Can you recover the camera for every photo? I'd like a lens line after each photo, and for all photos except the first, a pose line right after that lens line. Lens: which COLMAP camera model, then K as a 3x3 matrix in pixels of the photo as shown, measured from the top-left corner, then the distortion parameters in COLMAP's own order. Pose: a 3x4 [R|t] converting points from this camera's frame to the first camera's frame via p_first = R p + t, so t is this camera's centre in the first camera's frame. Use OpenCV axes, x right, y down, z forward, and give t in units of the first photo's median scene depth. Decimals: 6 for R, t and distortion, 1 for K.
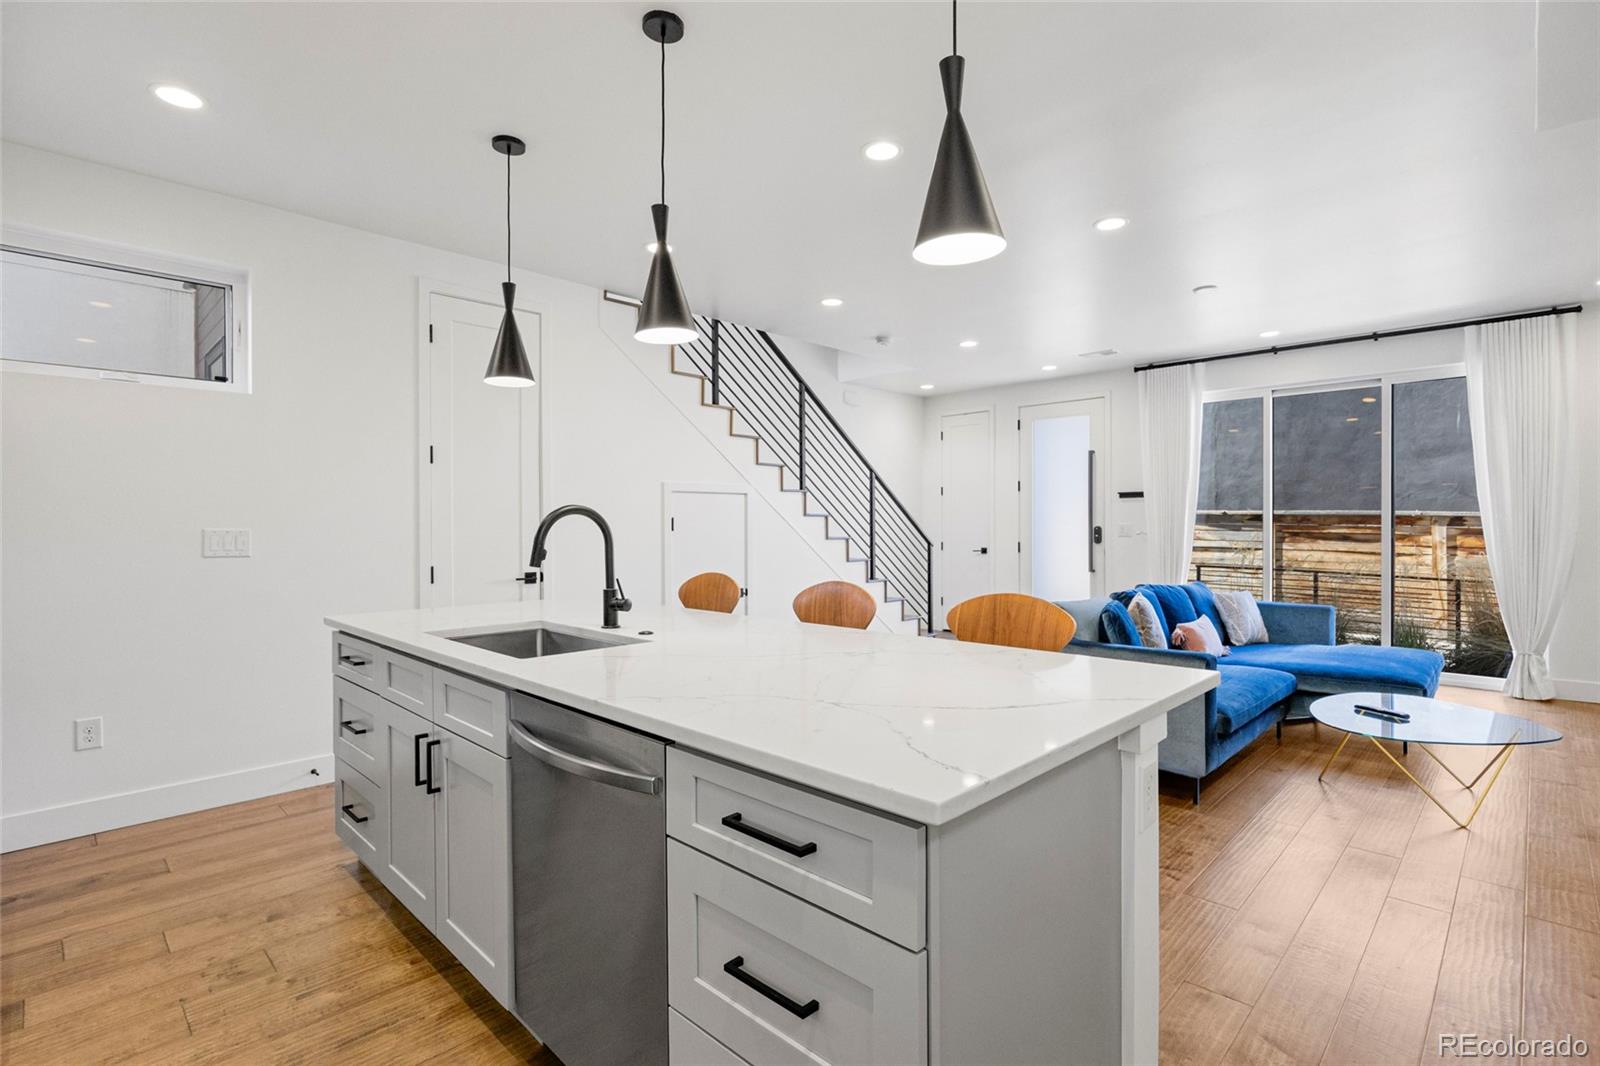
lens RADIAL K [[749.8, 0, 800.0], [0, 749.8, 533.0], [0, 0, 1]] dist [-0.003670, -0.000301]
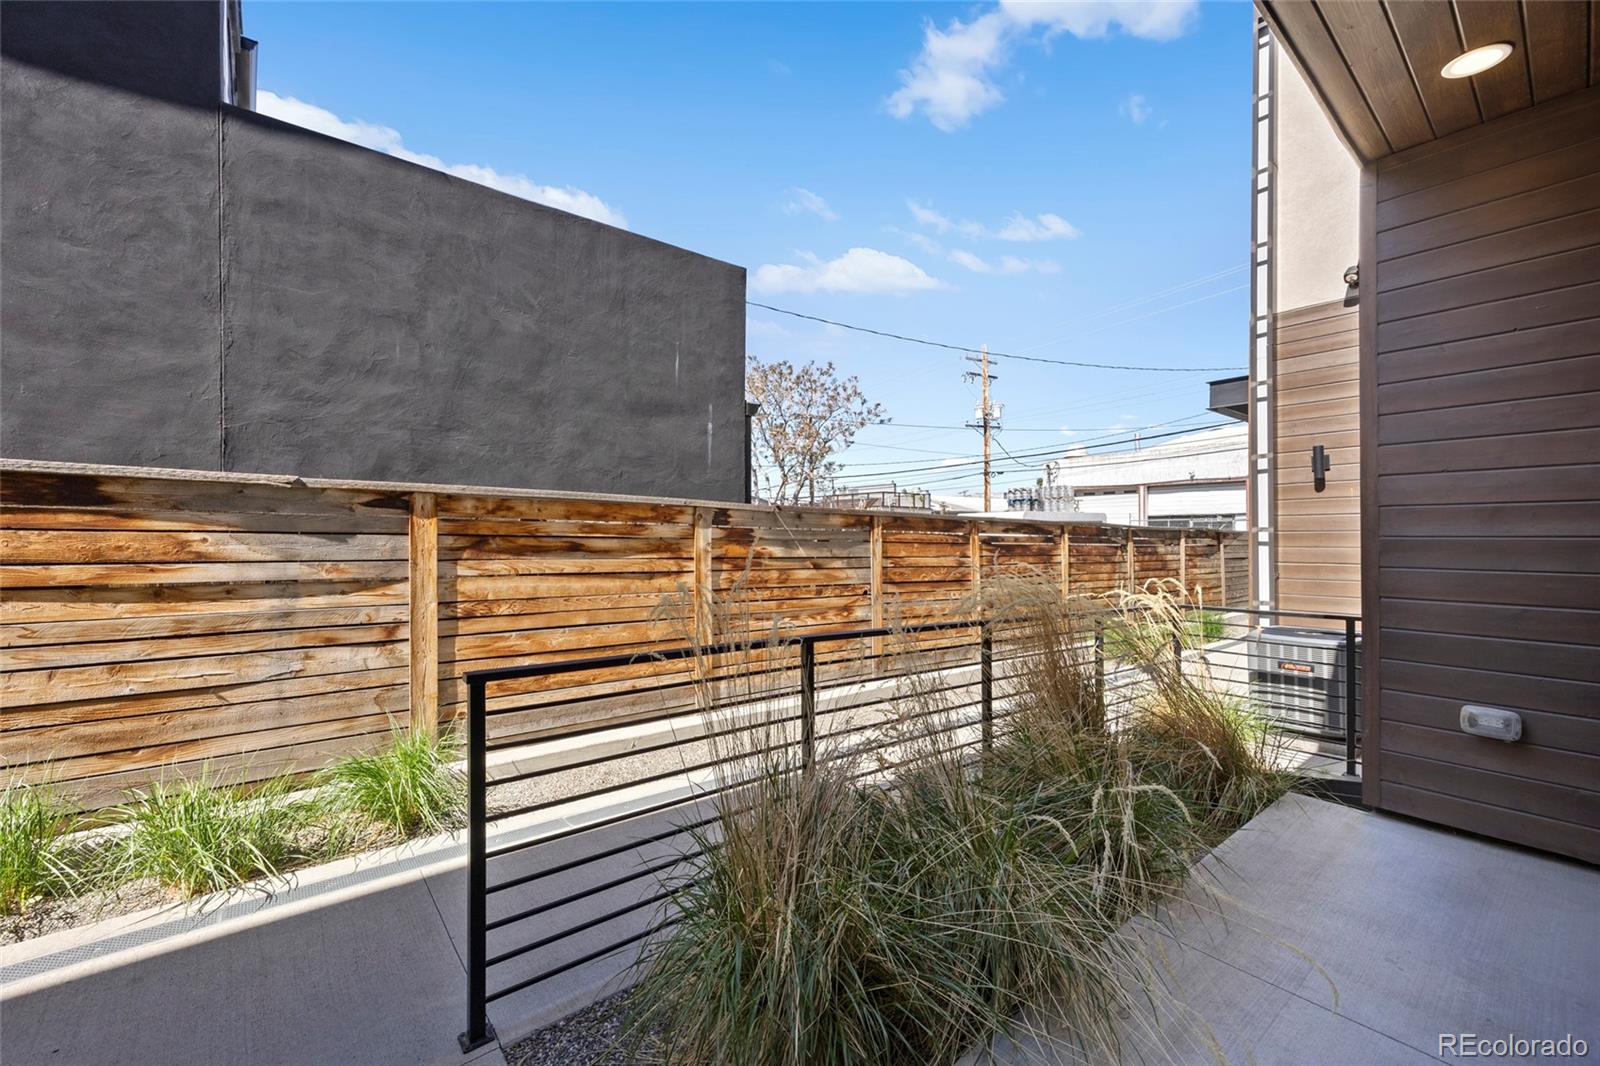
lens RADIAL K [[635.9, 0, 800.0], [0, 635.9, 533.0], [0, 0, 1]] dist [0.001269, 0.000154]
pose [[0.096860, 0.005235, 0.995284, 0.347435], [0.013801, 0.999883, -0.006602, 0.002390], [-0.995202, 0.014376, 0.096776, 0.875734]]
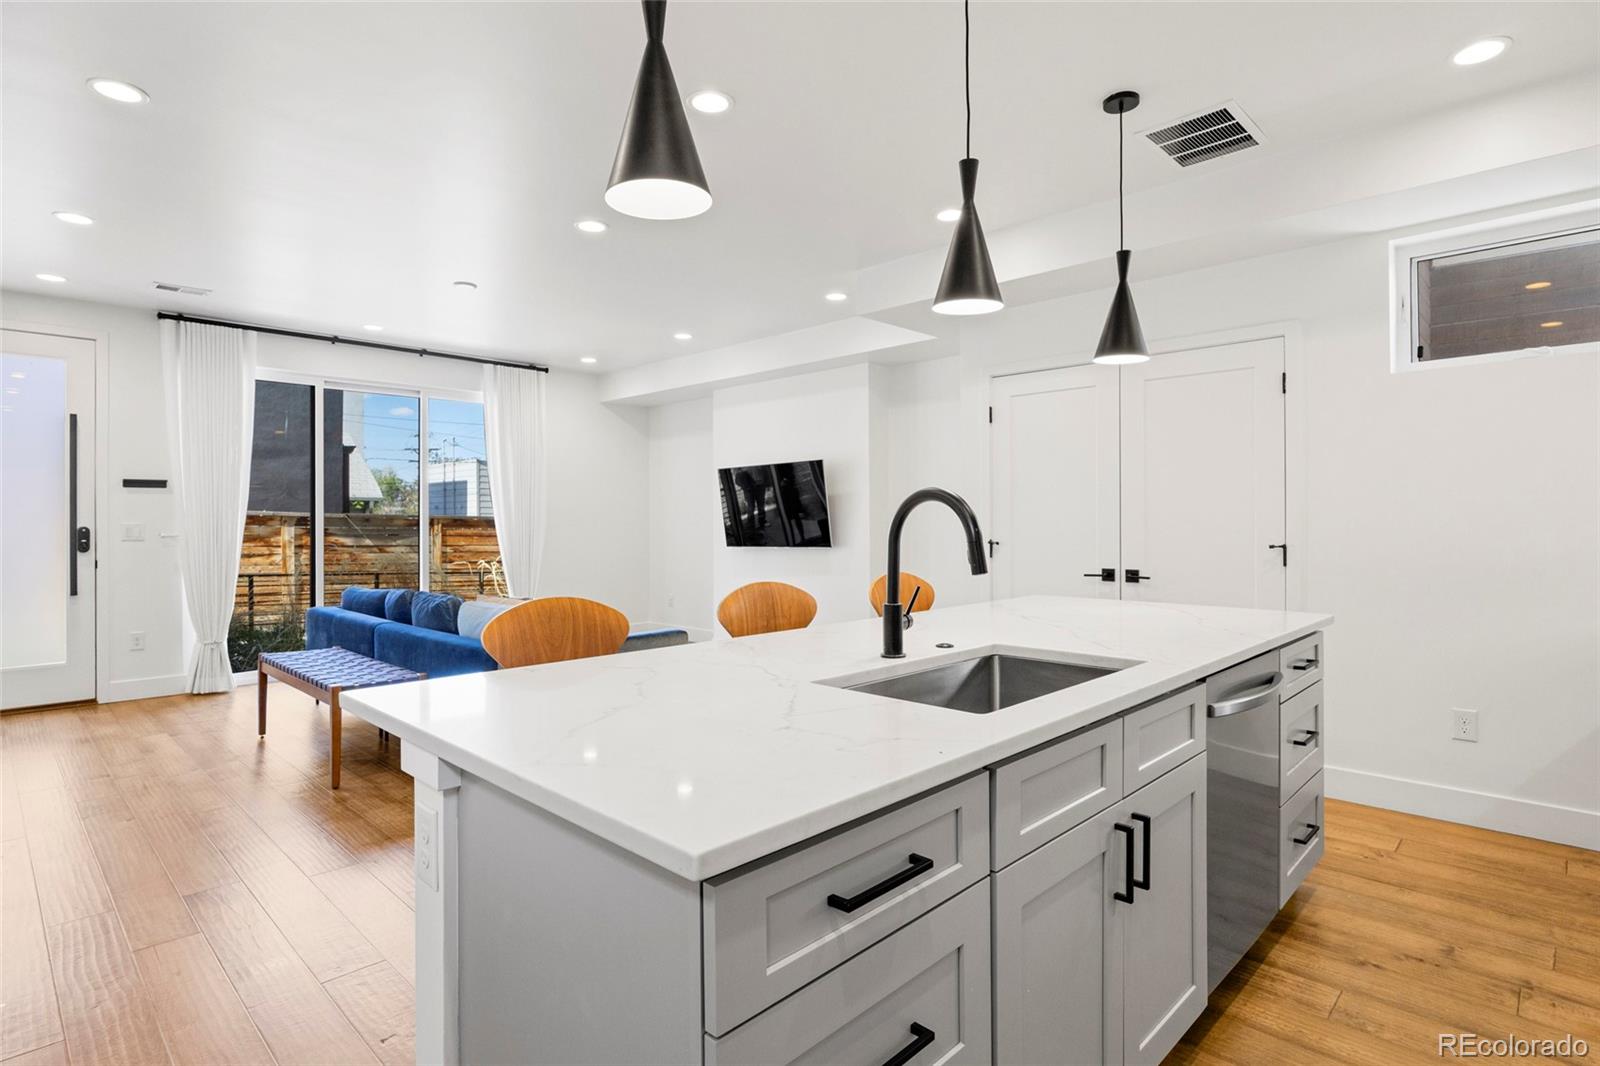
lens RADIAL K [[820.4, 0, 797.1], [0, 820.4, 521.4], [0, 0, 1]] dist [-0.010637, 0.000158]
pose [[-0.002799, 0.002463, 0.999993, -0.283961], [0.016461, 0.999862, -0.002416, -0.001436], [-0.999861, 0.016454, -0.002839, 0.297138]]
